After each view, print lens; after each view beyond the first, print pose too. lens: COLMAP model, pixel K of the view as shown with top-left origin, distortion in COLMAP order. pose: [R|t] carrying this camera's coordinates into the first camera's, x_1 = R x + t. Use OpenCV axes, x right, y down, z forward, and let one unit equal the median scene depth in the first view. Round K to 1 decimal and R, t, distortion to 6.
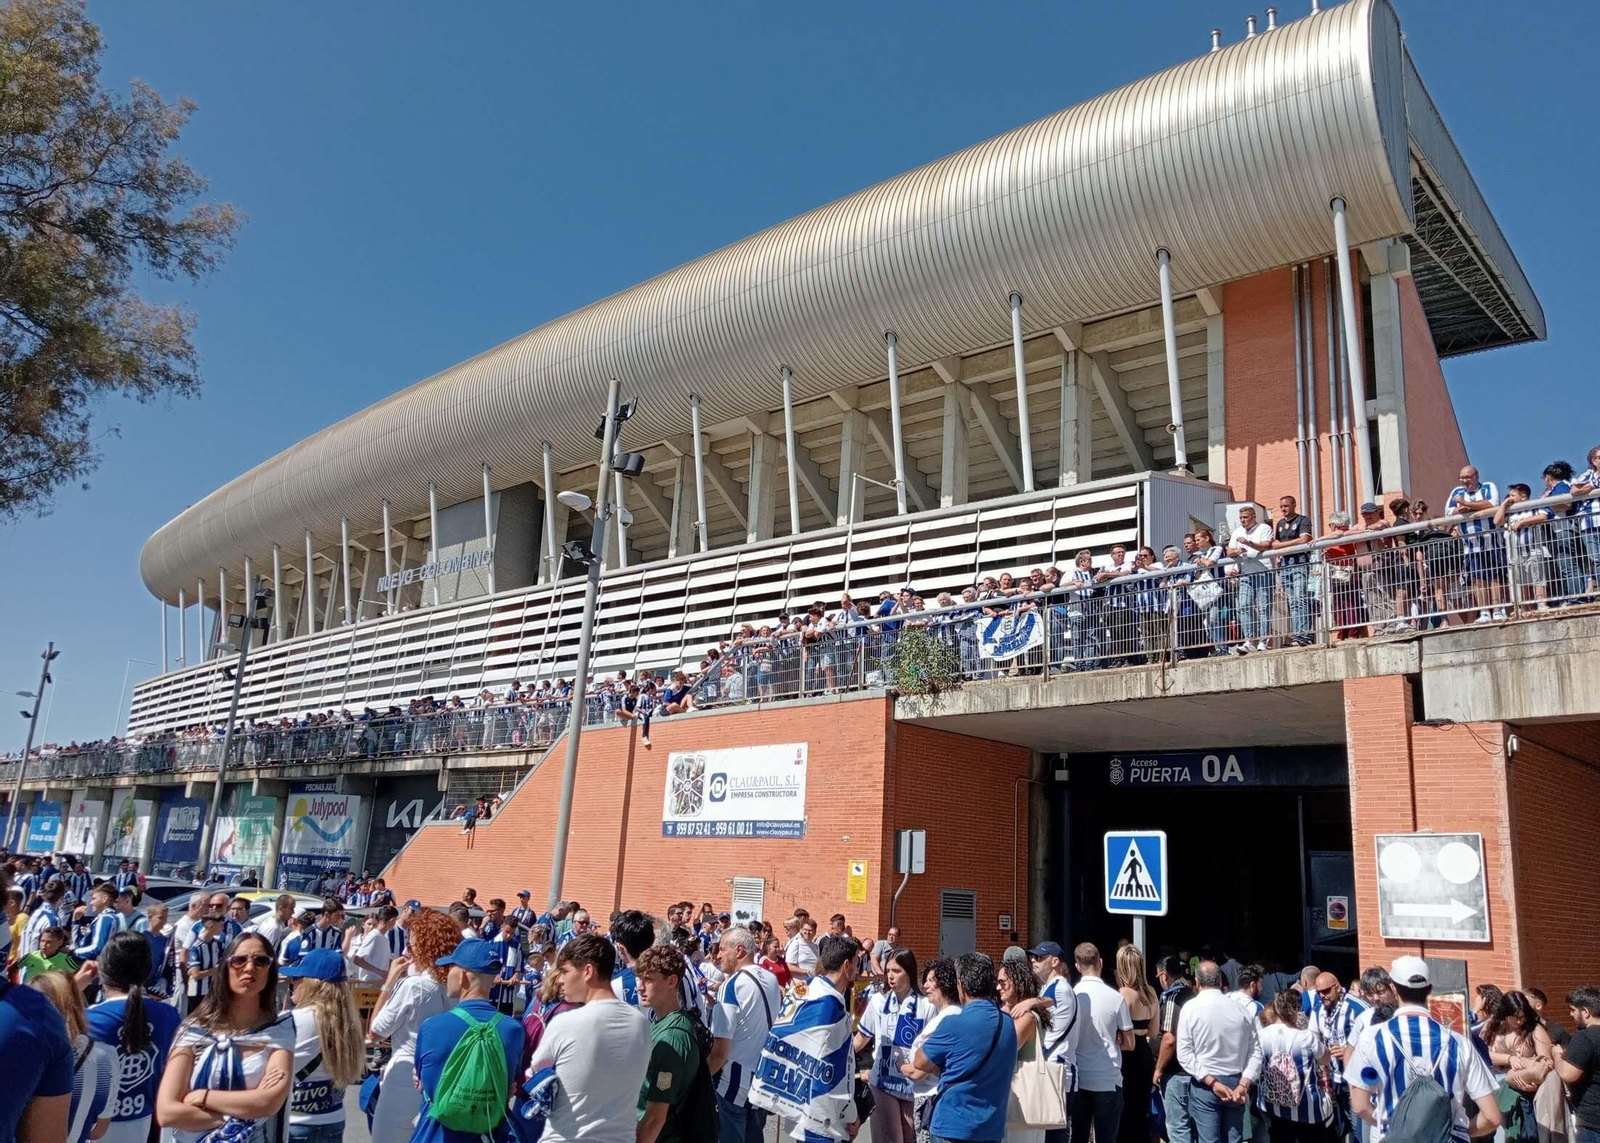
lens RADIAL K [[1257.3, 0, 800.0], [0, 1257.3, 571.5], [0, 0, 1]] dist [0.089466, -0.198743]
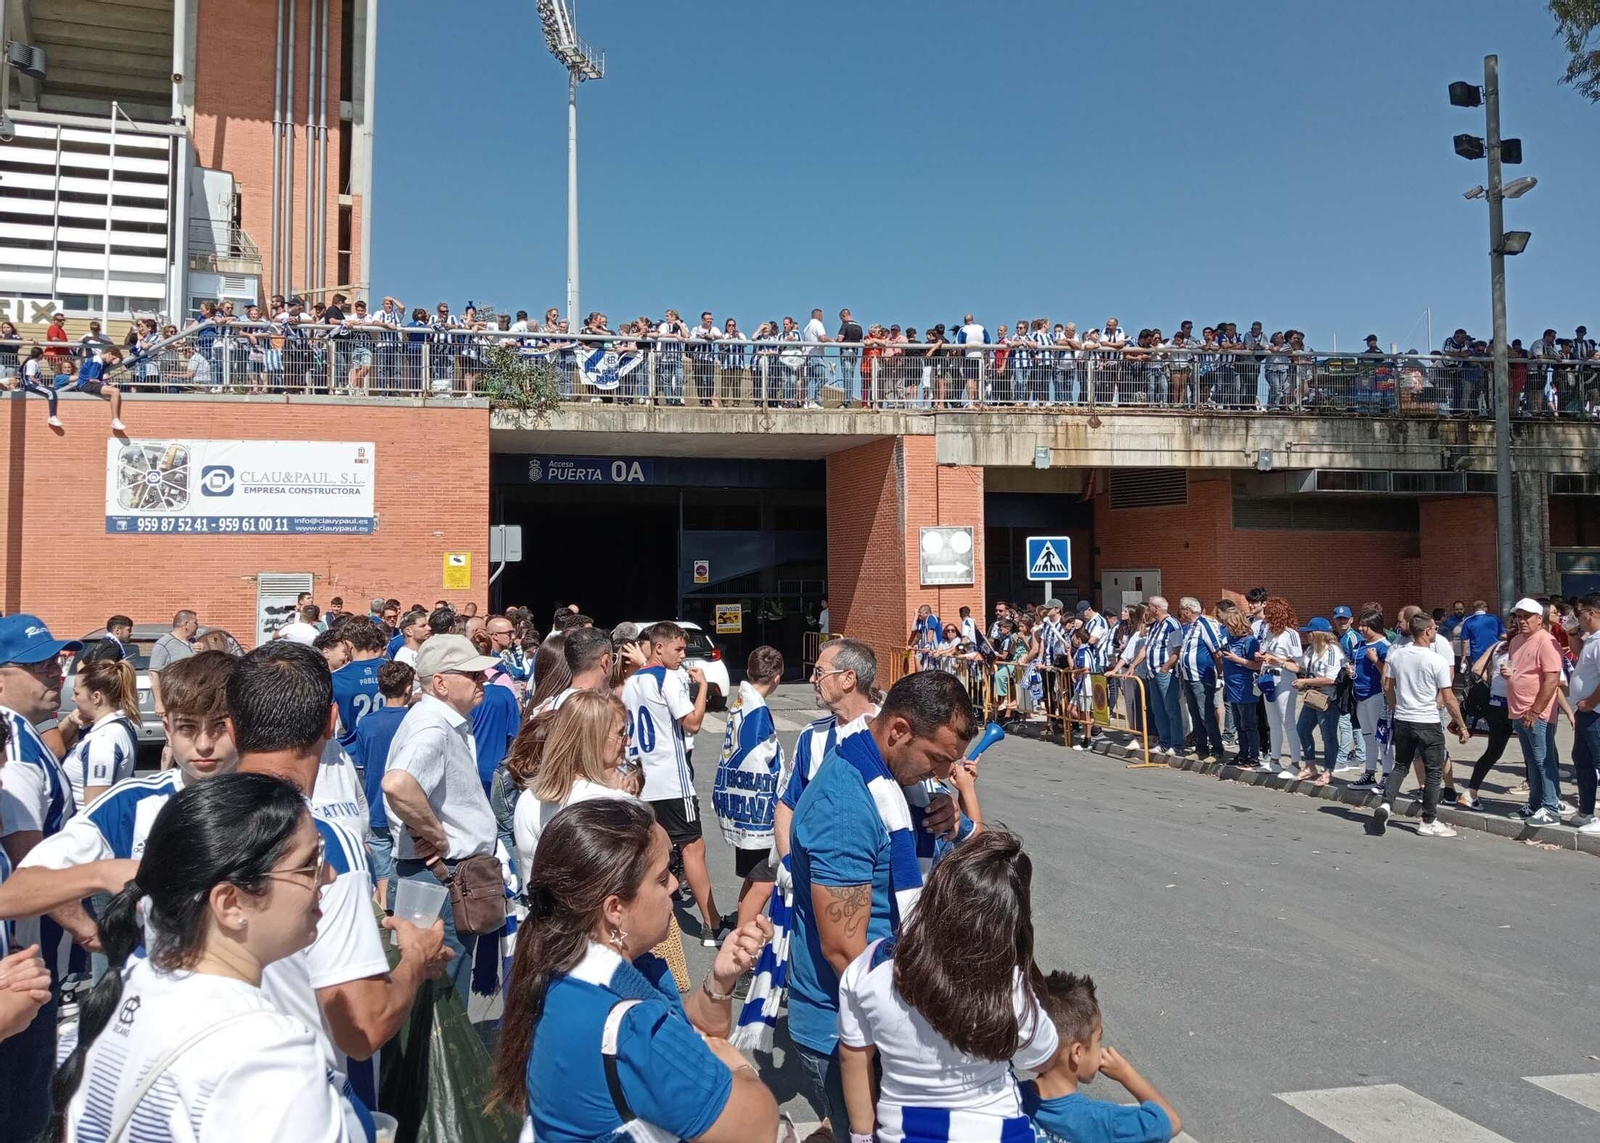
lens RADIAL K [[1257.3, 0, 800.0], [0, 1257.3, 571.5], [0, 0, 1]] dist [0.089466, -0.198743]
pose [[0.495720, -0.057943, 0.866547, -0.786734], [-0.178593, 0.969647, 0.167004, 0.004896], [-0.849921, -0.237546, 0.470325, 0.219144]]
